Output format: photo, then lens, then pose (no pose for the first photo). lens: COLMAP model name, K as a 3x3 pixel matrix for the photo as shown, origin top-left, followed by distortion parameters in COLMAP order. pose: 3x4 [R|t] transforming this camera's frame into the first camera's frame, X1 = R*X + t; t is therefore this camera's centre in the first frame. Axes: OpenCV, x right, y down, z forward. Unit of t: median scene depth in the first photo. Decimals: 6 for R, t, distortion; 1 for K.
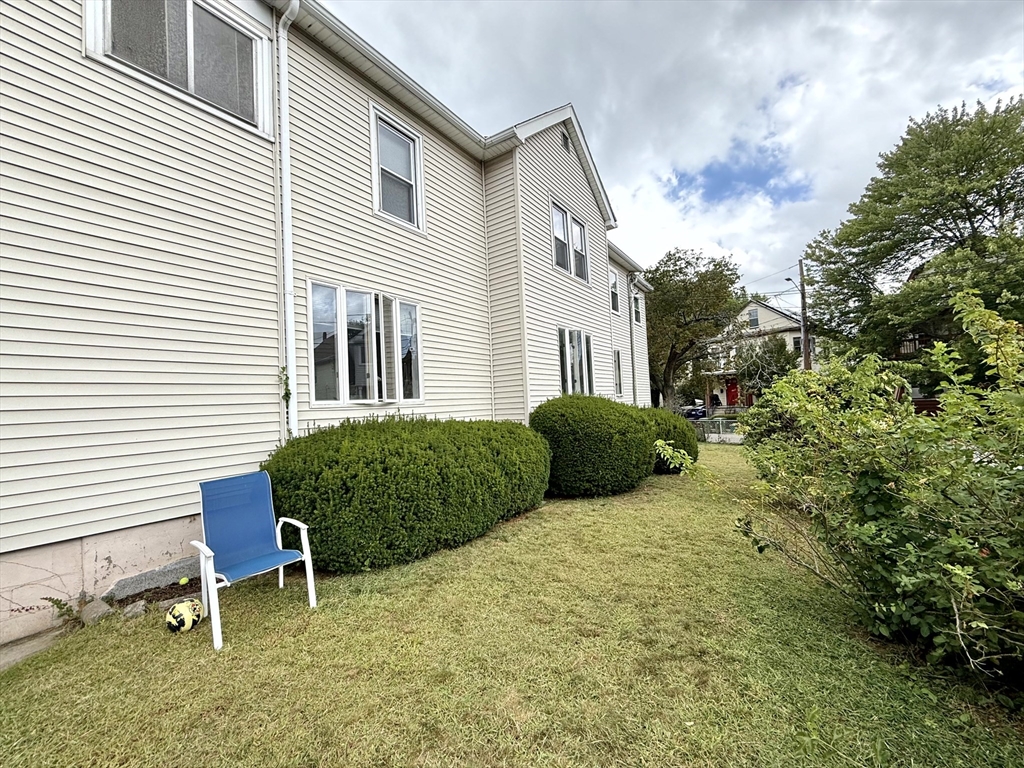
lens RADIAL K [[408.4, 0, 511.6], [0, 408.4, 385.6], [0, 0, 1]] dist [0.000471, 0.000215]
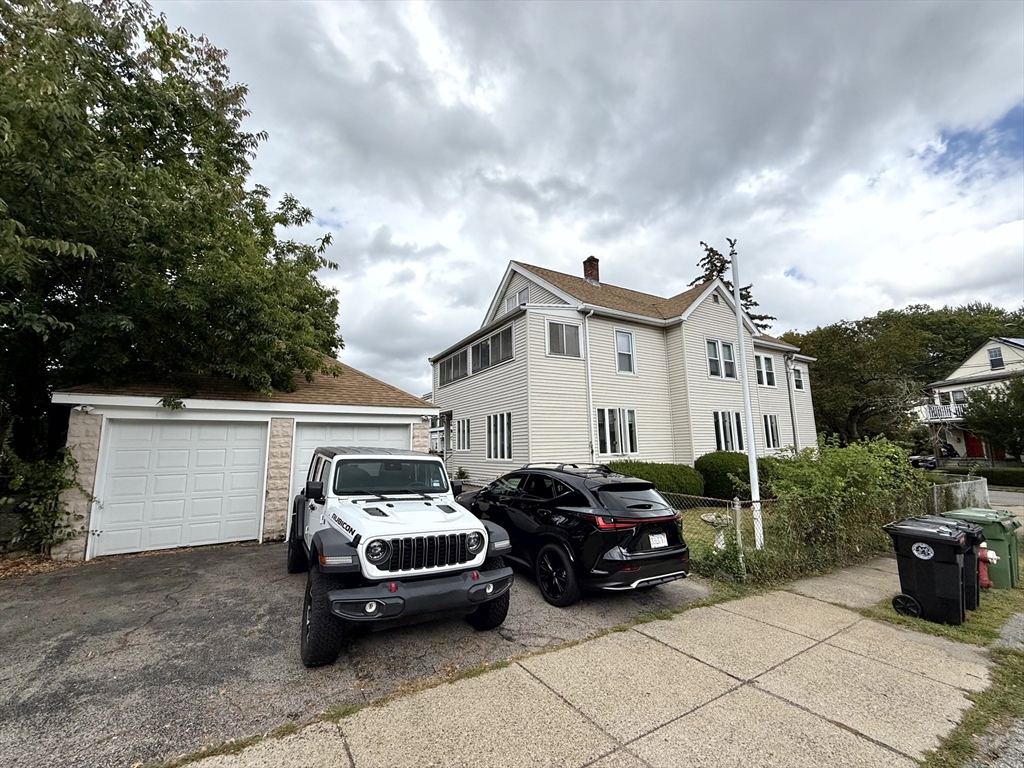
lens RADIAL K [[408.4, 0, 511.6], [0, 408.4, 385.6], [0, 0, 1]] dist [0.000471, 0.000215]
pose [[0.904911, -0.036120, -0.424066, 0.098032], [-0.003173, 0.995792, -0.091587, -0.110354], [0.425589, 0.084224, 0.900988, -1.169998]]
